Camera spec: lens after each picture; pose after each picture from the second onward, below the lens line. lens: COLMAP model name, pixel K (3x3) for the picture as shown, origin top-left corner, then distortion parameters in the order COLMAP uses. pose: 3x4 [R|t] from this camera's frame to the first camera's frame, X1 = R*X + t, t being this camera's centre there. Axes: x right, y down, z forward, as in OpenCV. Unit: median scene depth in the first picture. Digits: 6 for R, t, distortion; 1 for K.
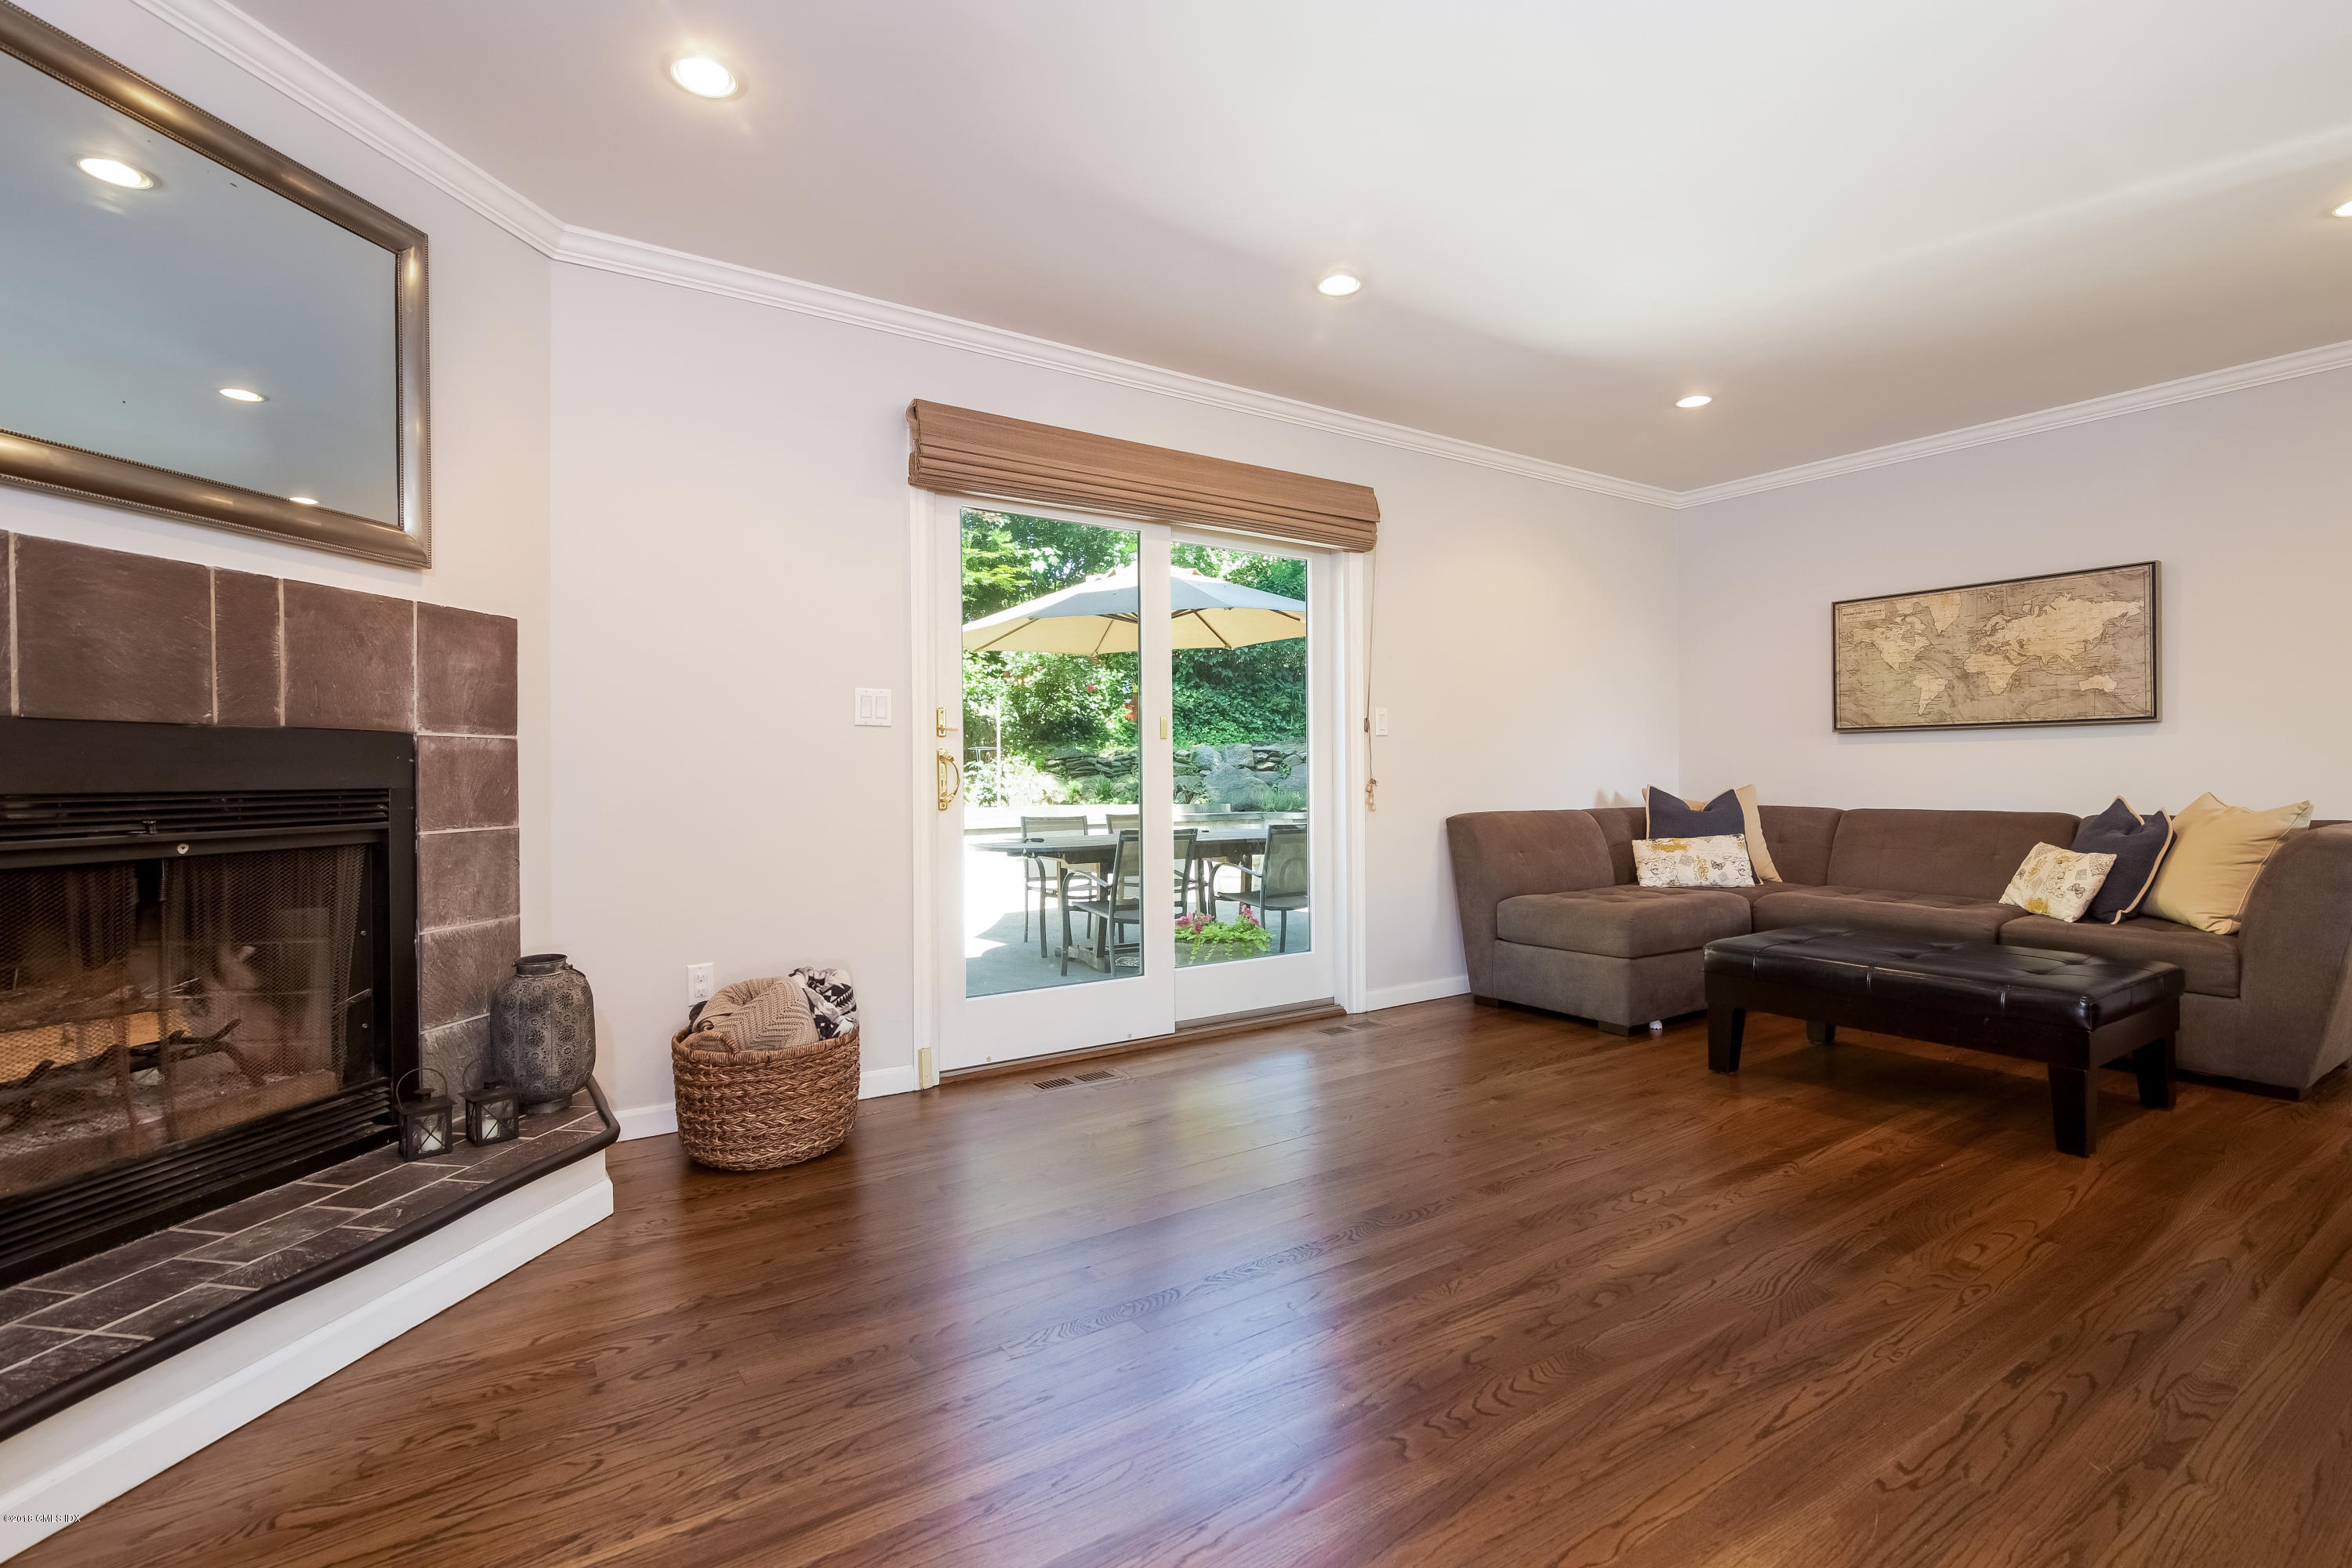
lens RADIAL K [[1070.7, 0, 1176.5], [0, 1070.7, 769.7], [0, 0, 1]] dist [-0.009356, 0.000637]
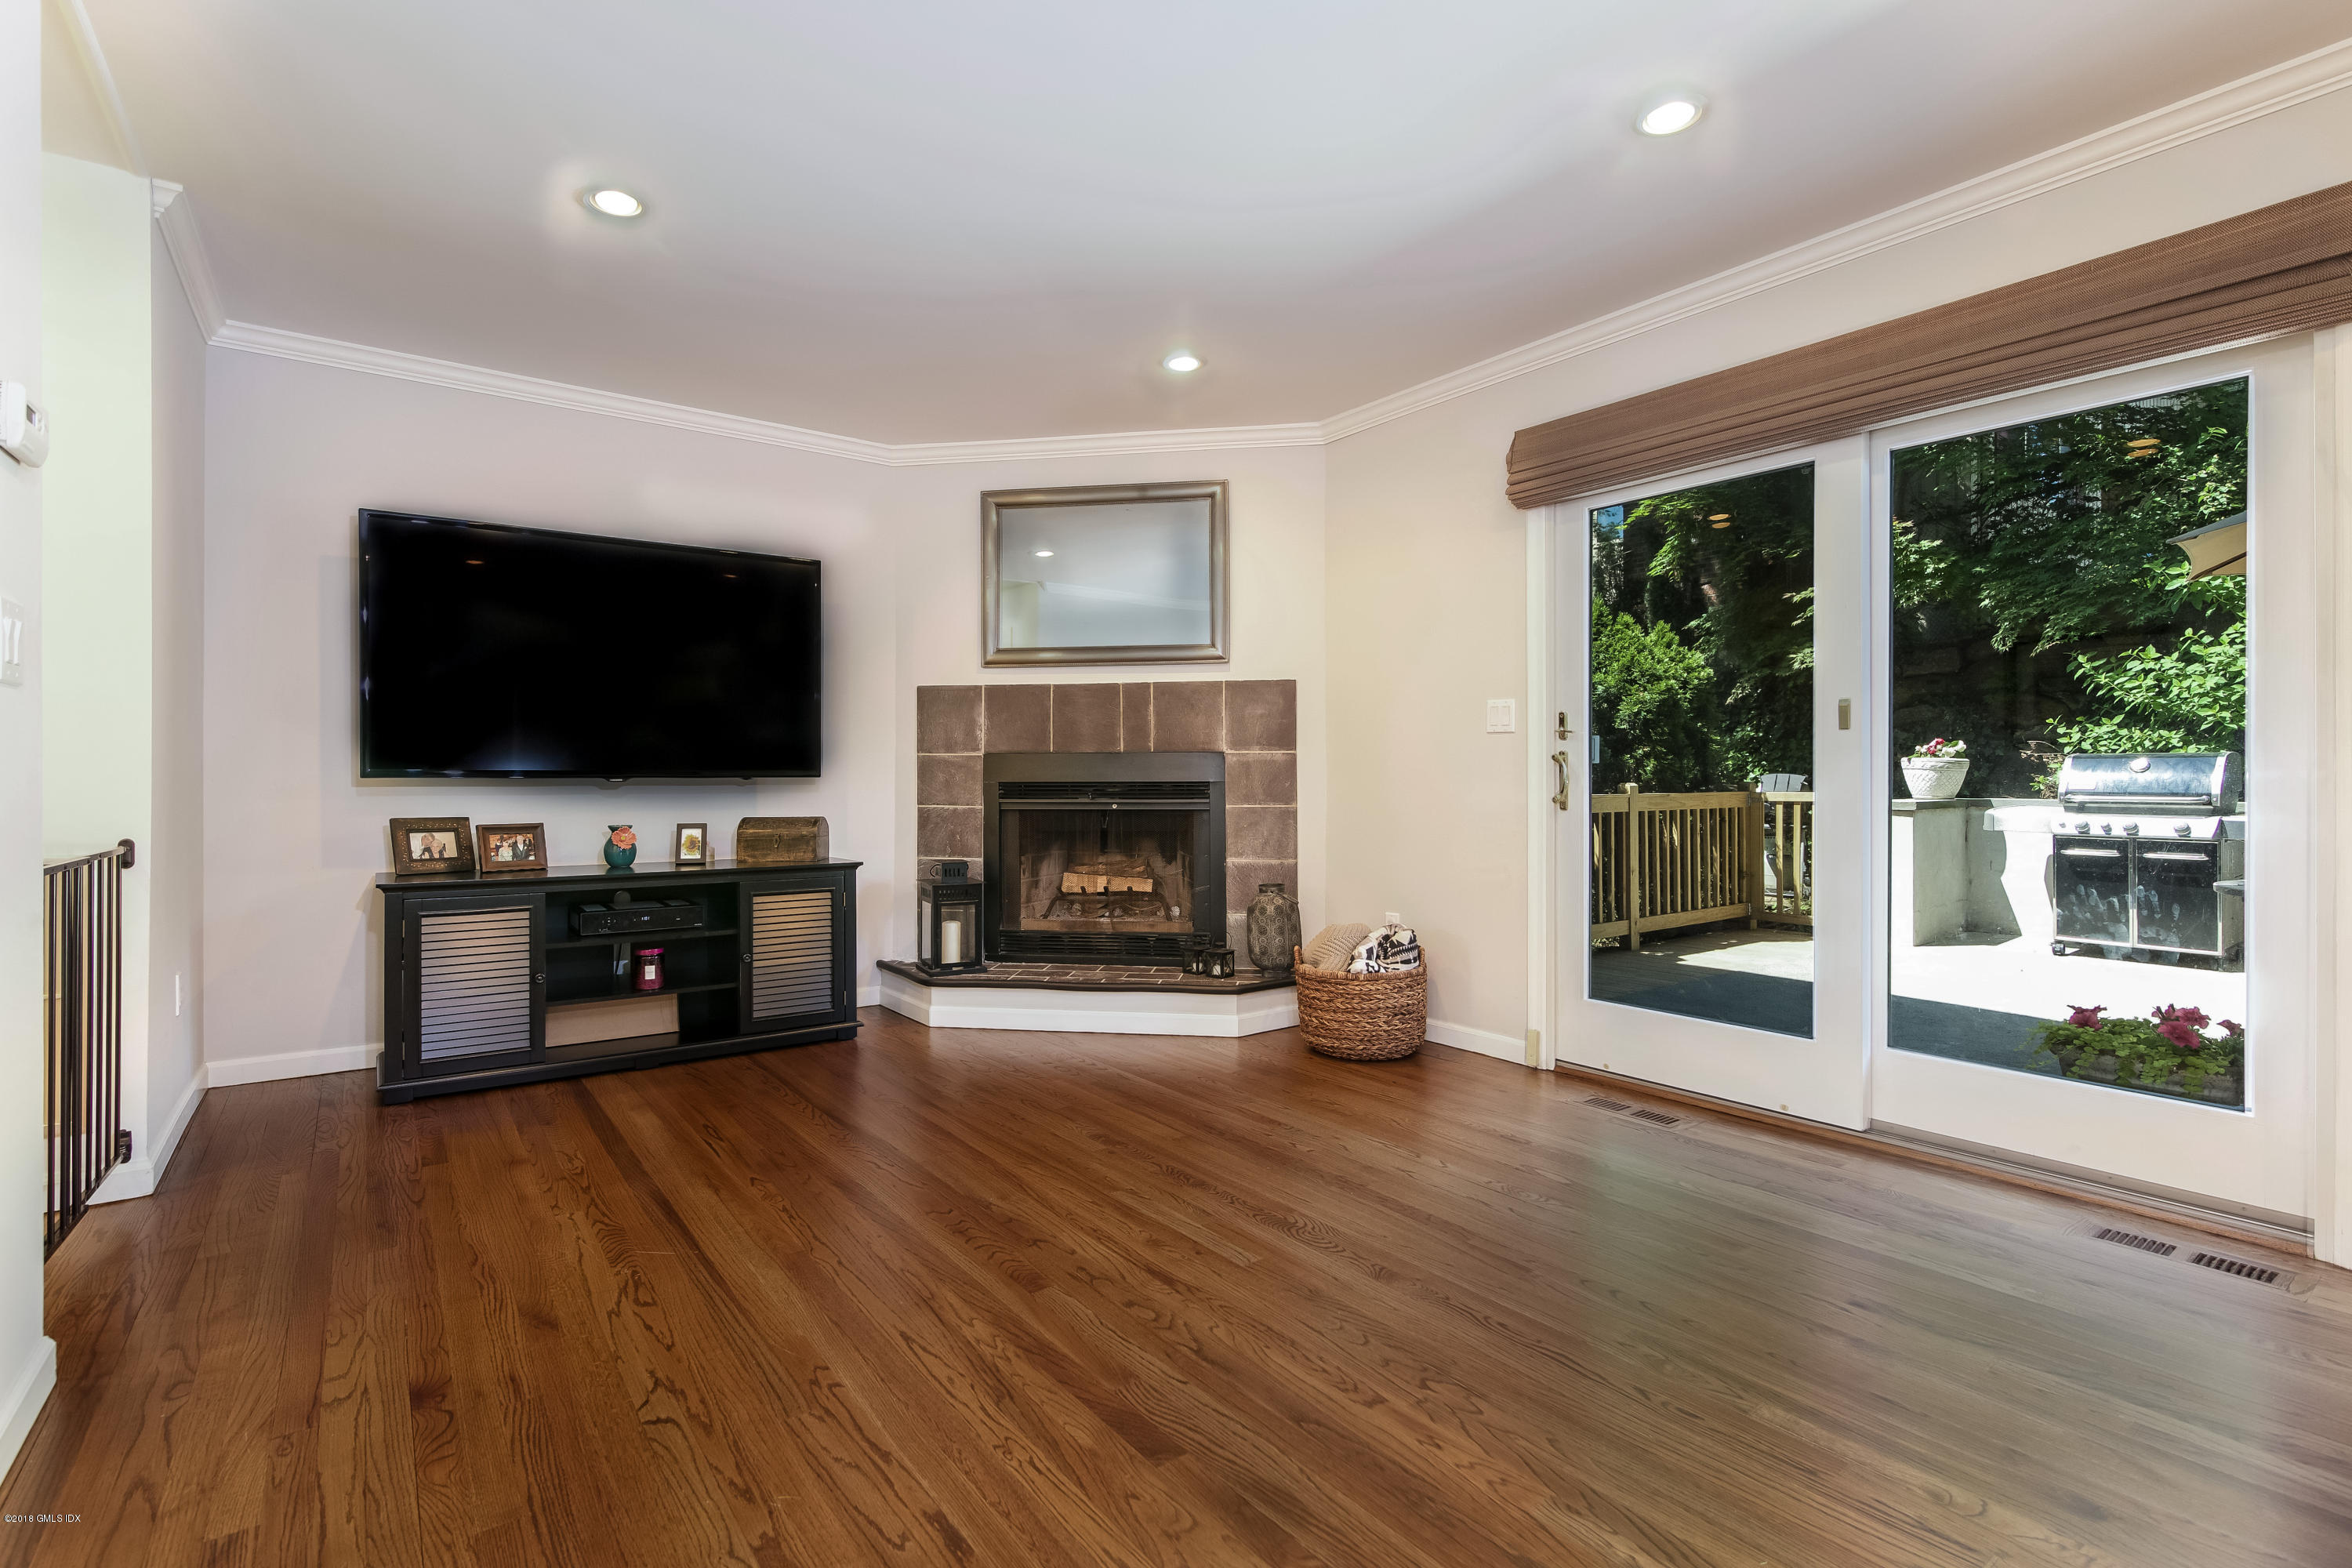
lens RADIAL K [[1070.7, 0, 1163.3], [0, 1070.7, 780.0], [0, 0, 1]] dist [-0.009356, 0.000637]
pose [[0.051058, 0.009310, -0.998652, 1.122425], [0.004427, 0.999945, 0.009549, -0.004186], [0.998686, -0.004908, 0.051014, 0.788262]]
